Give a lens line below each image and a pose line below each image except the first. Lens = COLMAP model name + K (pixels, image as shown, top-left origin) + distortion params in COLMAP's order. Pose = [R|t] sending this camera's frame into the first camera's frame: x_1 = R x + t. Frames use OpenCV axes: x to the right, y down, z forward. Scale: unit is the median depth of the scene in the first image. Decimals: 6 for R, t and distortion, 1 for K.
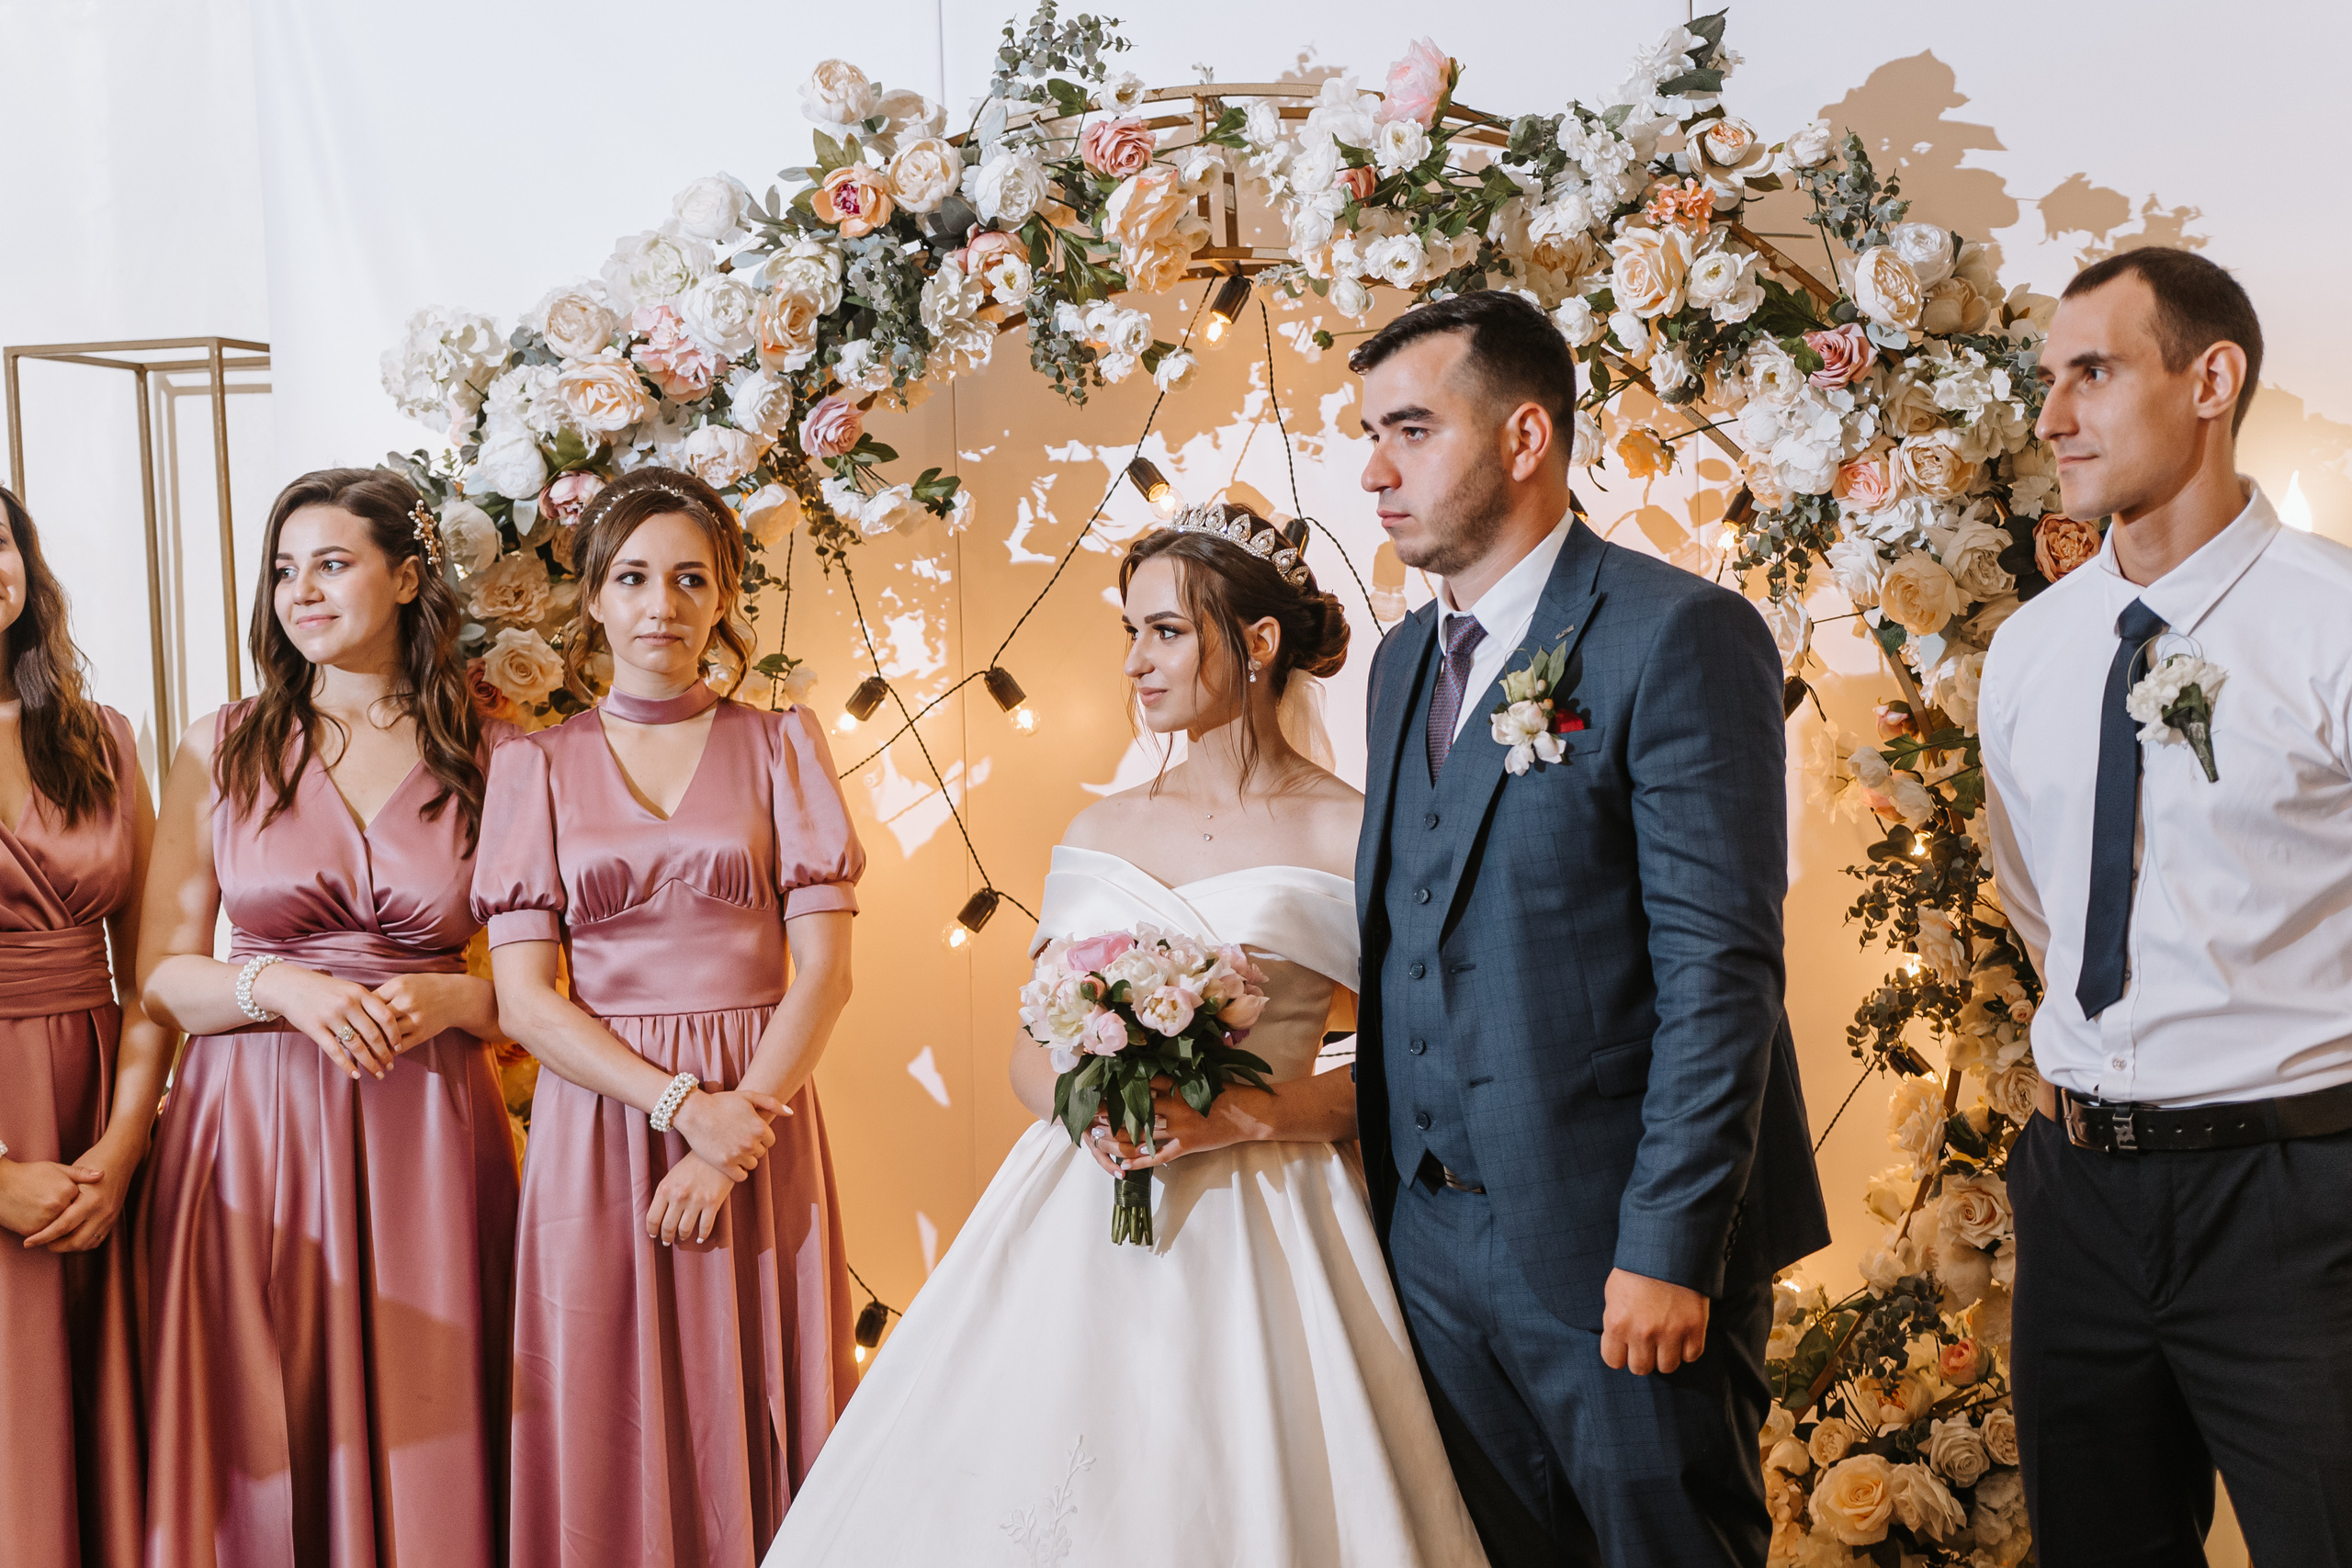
lens RADIAL K [[3323.8, 0, 1176.0], [0, 3323.8, 784.0], [0, 0, 1]] dist [0.057313, 0.237009]
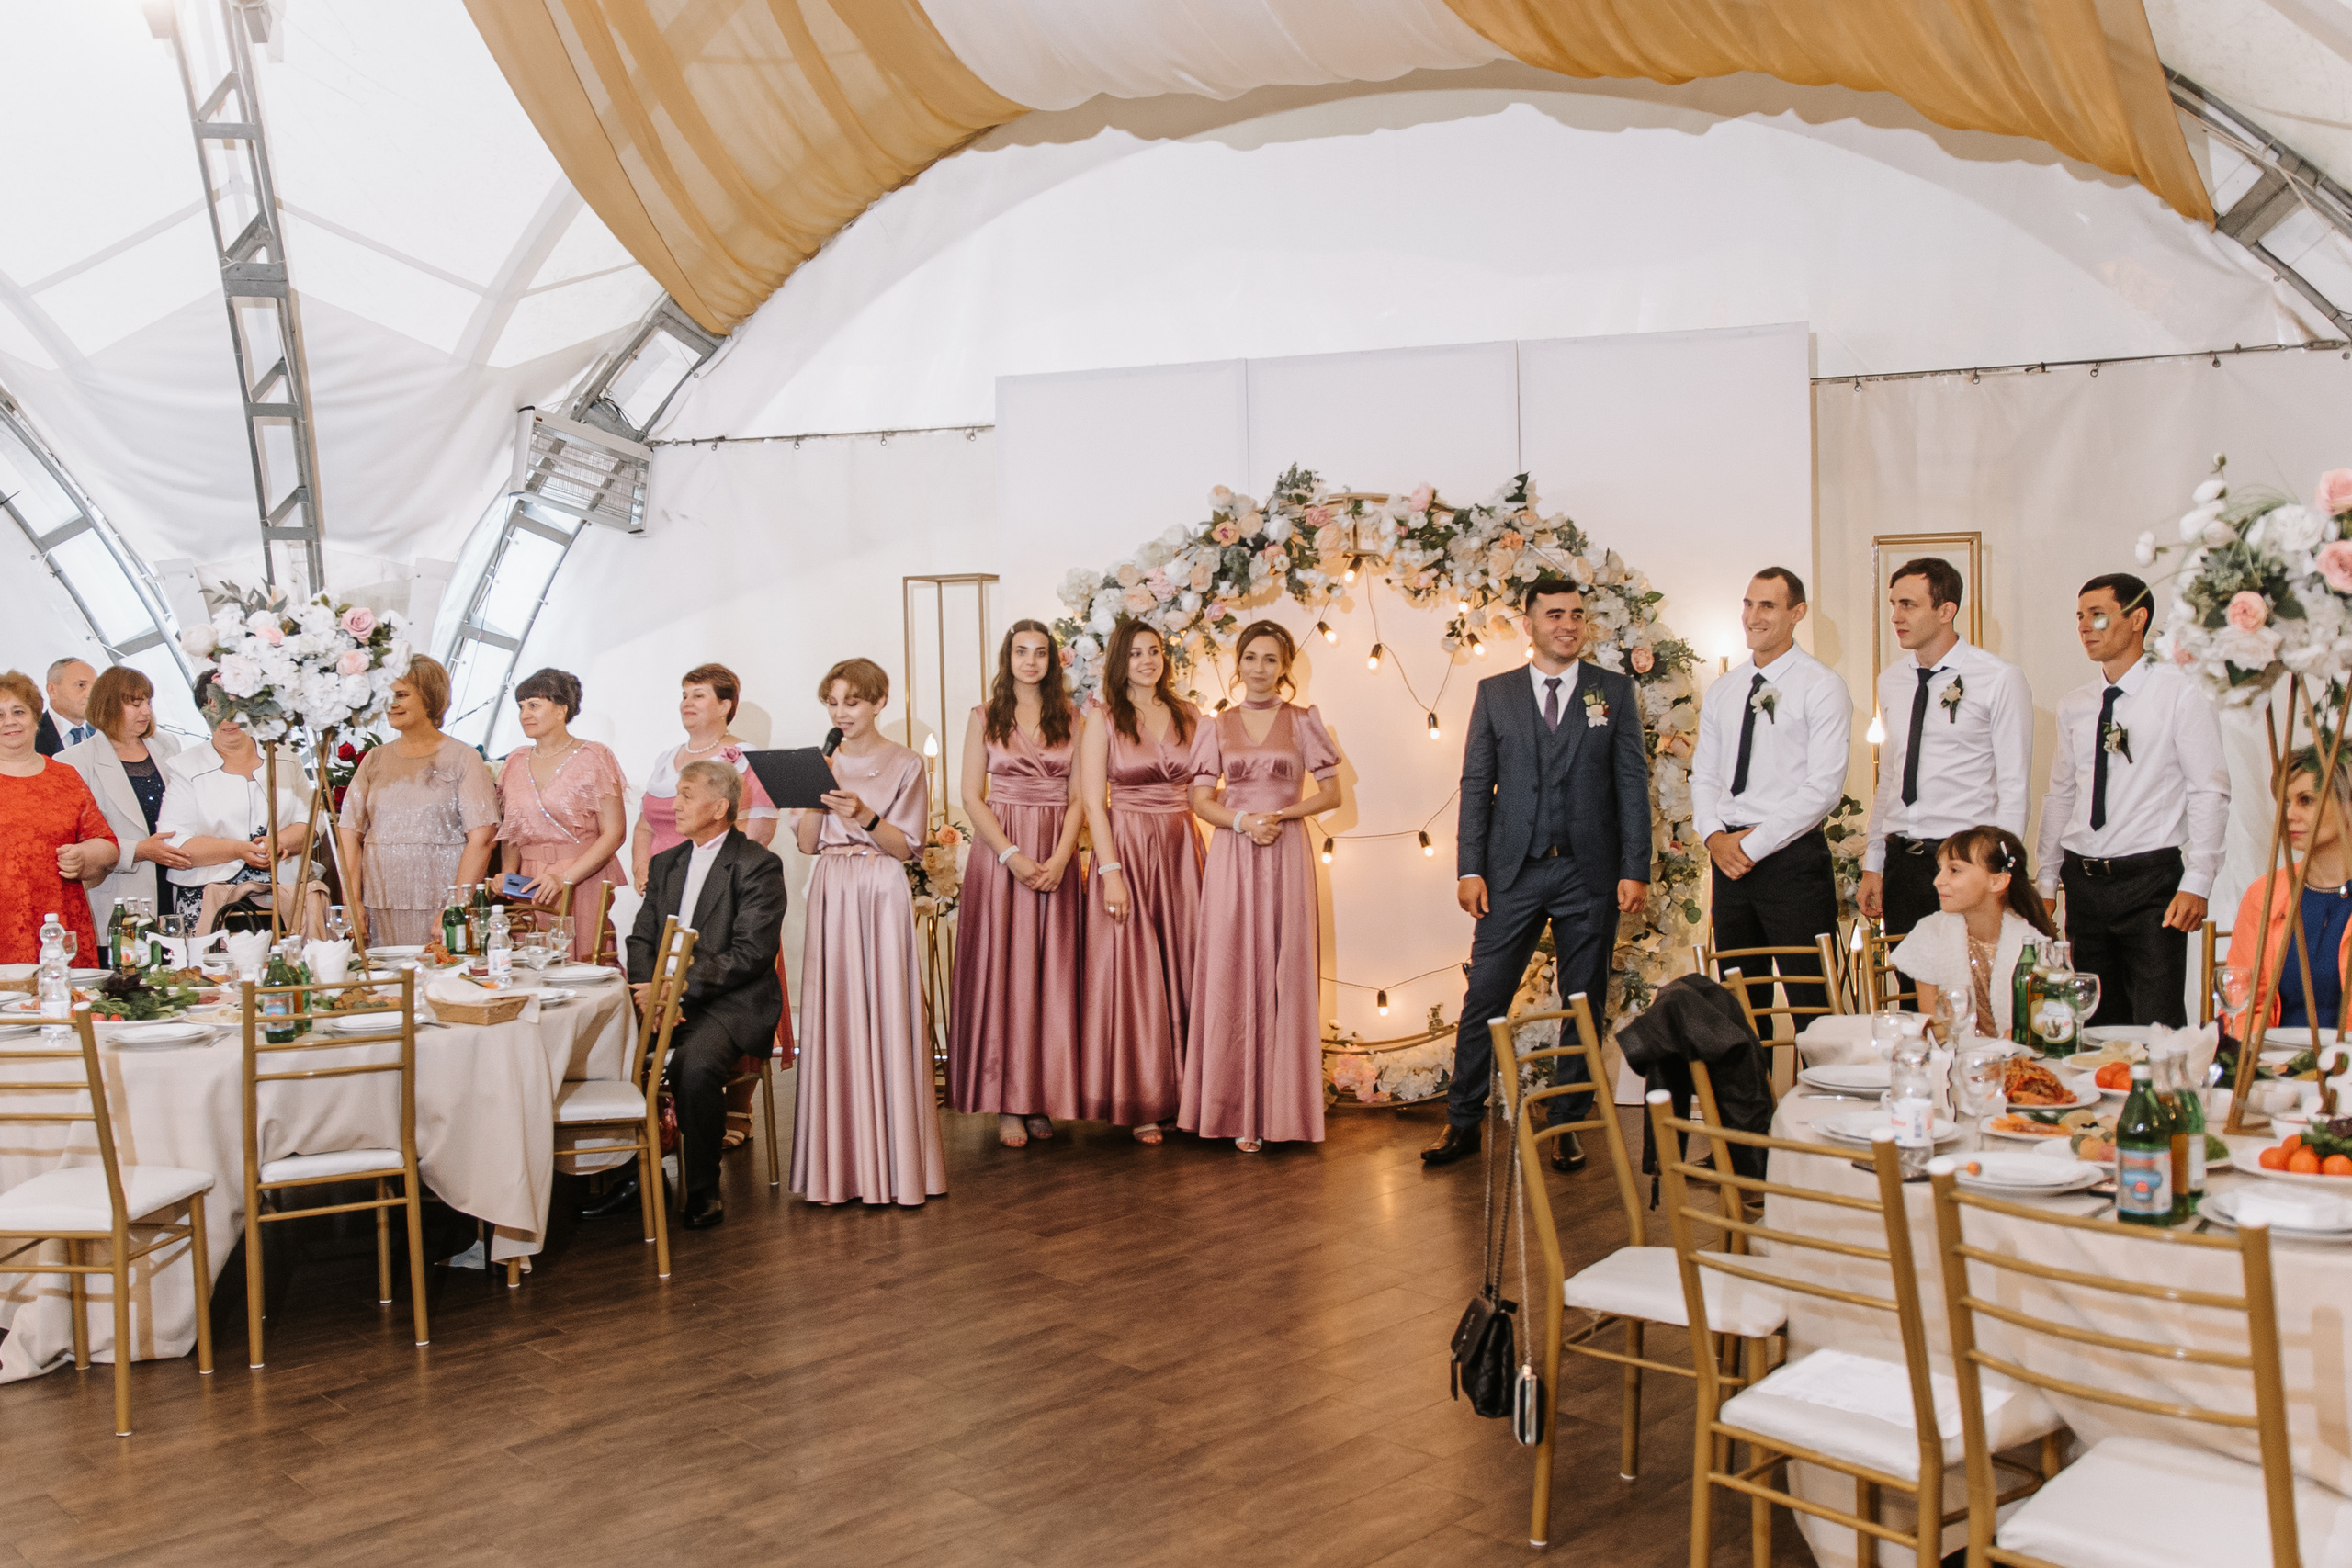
lens RADIAL K [[1866.5, 0, 1135.3], [0, 1866.5, 737.8], [0, 0, 1]] dist [-0.090944, 0.003918]
pose [[0.997649, 0.009778, -0.067835, -0.065900], [-0.010461, 0.999898, -0.009713, 0.018947], [0.067733, 0.010400, 0.997649, -0.637897]]
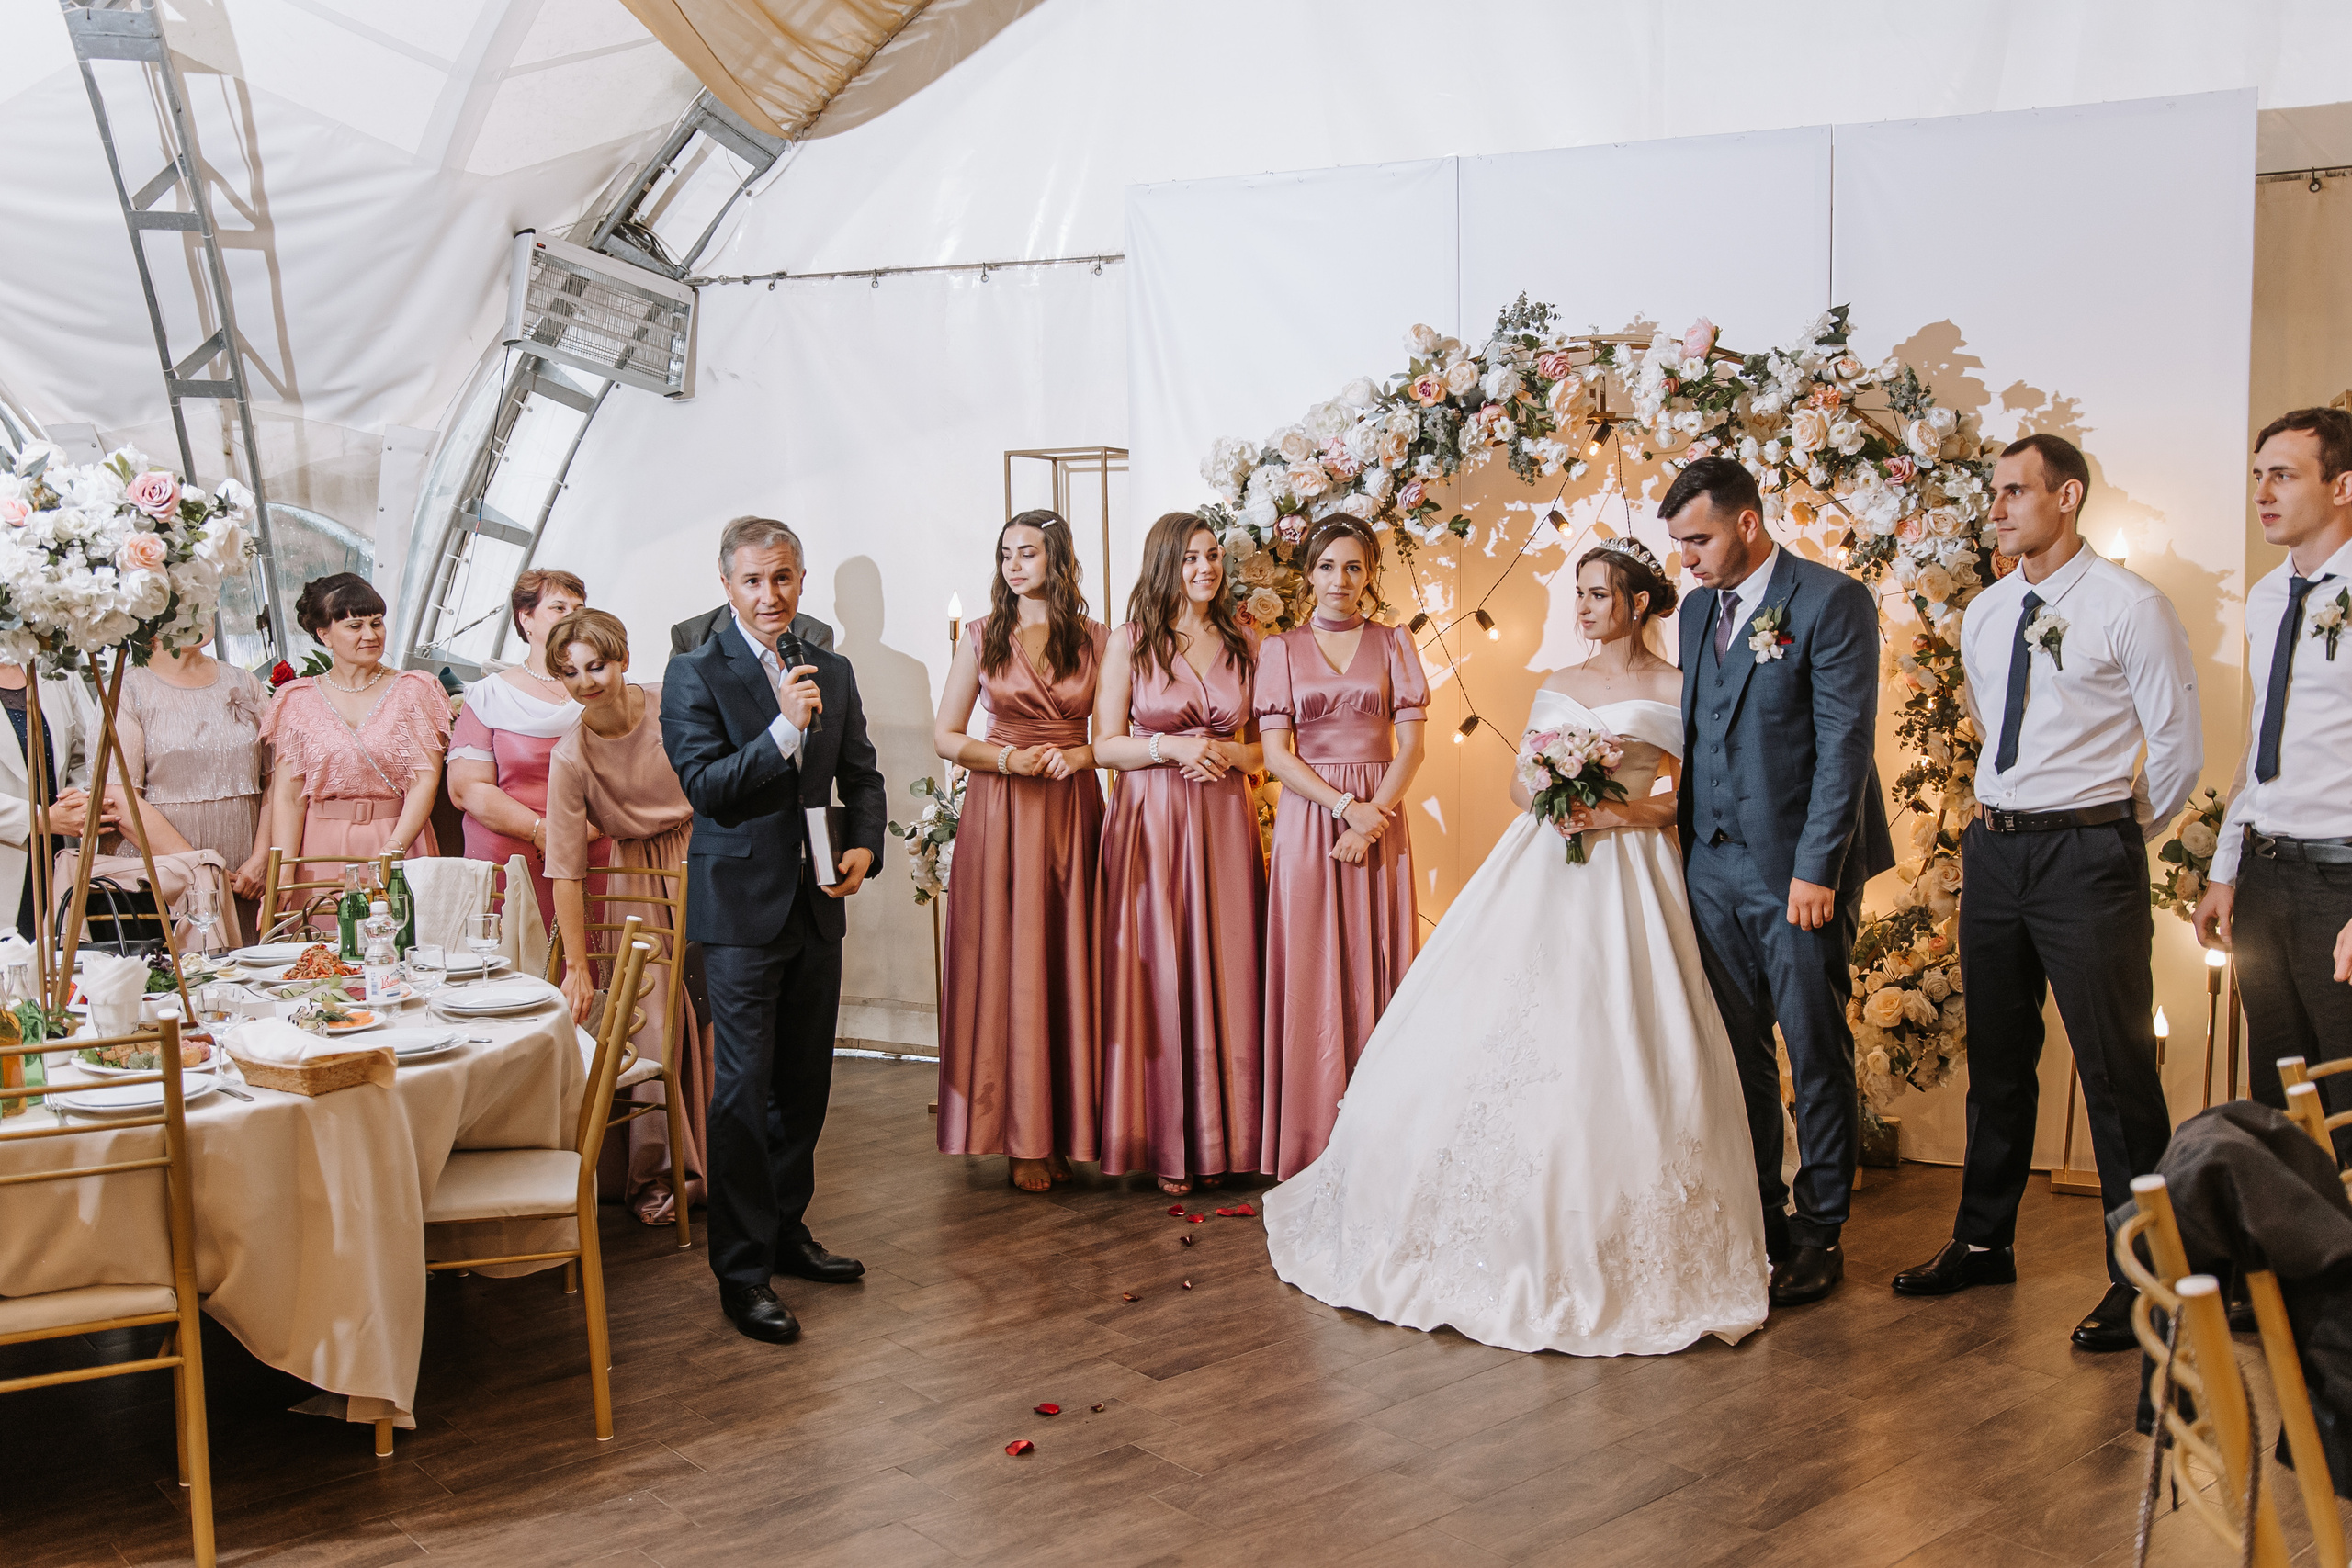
lens RADIAL K [[2054.0, 0, 1176.0], [0, 2054.0, 784.0], [0, 0, 1]] dist [-0.073172, 0.102720]
pose [[0.990423, 0.027573, -0.135286, -0.074323], [-0.020233, 0.998263, 0.055329, 0.008227], [0.136577, -0.052061, 0.989261, -0.344369]]
